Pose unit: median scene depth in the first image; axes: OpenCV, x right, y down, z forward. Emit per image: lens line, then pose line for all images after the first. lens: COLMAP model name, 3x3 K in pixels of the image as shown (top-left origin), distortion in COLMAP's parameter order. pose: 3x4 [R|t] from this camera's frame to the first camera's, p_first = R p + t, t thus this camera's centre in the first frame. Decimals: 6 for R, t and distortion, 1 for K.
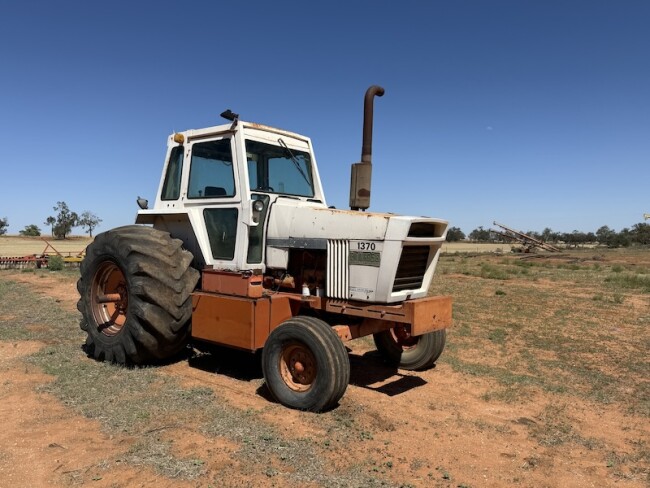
lens RADIAL K [[511.8, 0, 325.0], [0, 511.8, 244.0], [0, 0, 1]] dist [0.001230, 0.000316]
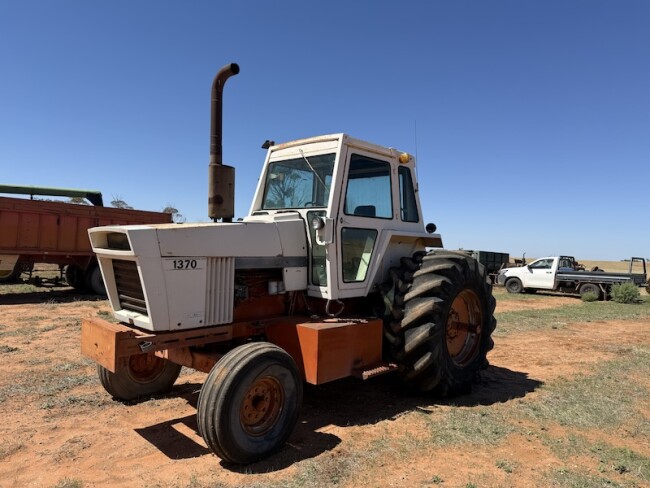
lens RADIAL K [[463.0, 0, 324.7], [0, 463.0, 255.3], [0, 0, 1]] dist [-0.003336, -0.002547]
pose [[-0.075213, -0.000243, -0.997167, 0.823465], [-0.047683, 0.998857, 0.003353, -0.022924], [0.996027, 0.047800, -0.075139, 1.243724]]
